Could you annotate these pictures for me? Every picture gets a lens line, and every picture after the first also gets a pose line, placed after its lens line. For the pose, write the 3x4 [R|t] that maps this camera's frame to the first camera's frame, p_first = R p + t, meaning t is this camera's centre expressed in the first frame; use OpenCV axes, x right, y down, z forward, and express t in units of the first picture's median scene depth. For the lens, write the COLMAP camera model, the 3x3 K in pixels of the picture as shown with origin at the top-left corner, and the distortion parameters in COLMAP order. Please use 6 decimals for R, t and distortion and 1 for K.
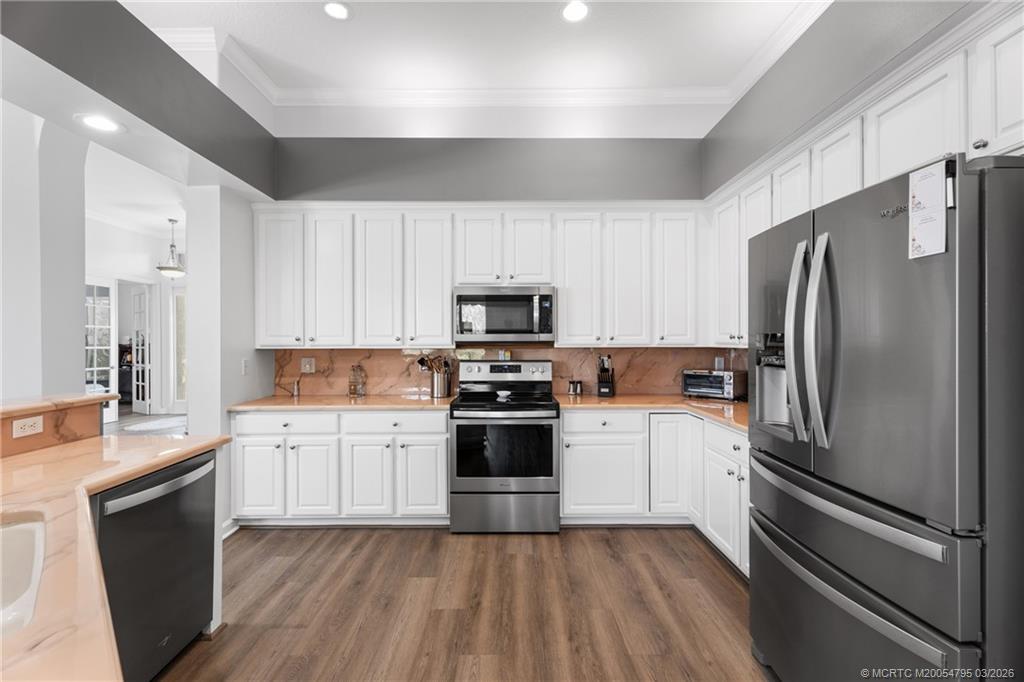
lens RADIAL K [[459.6, 0, 513.5], [0, 459.6, 338.9], [0, 0, 1]] dist [0.006902, 0.000001]
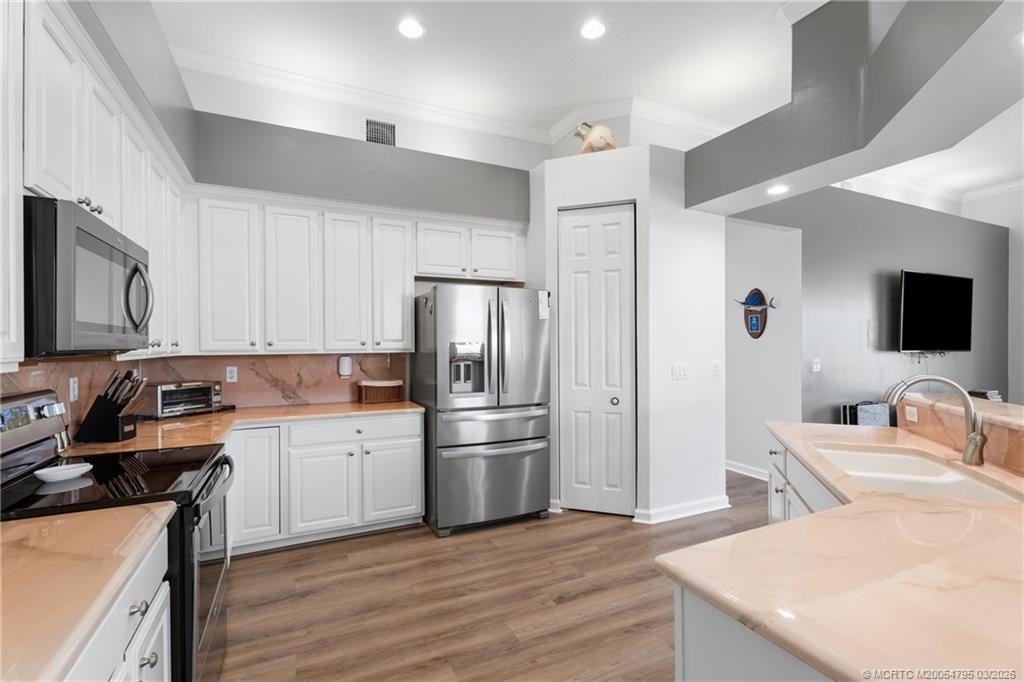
lens RADIAL K [[459.6, 0, 509.2], [0, 459.6, 341.6], [0, 0, 1]] dist [0.006902, 0.000001]
pose [[-0.431713, 0.017764, 0.901836, -0.631747], [0.001291, 0.999817, -0.019076, 0.009307], [-0.902010, -0.007071, -0.431657, 0.874223]]
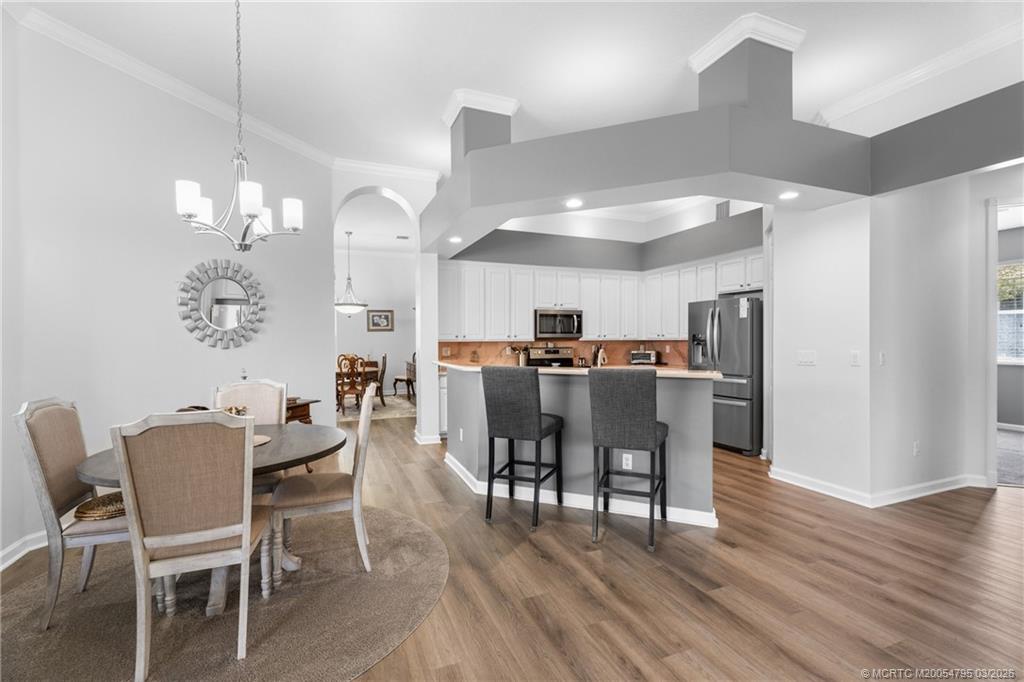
lens RADIAL K [[459.6, 0, 517.9], [0, 459.6, 342.8], [0, 0, 1]] dist [0.006902, 0.000001]
pose [[0.921622, -0.003448, 0.388074, -0.988229], [-0.001321, 0.999927, 0.012022, 0.005459], [-0.388088, -0.011592, 0.921550, -0.784658]]
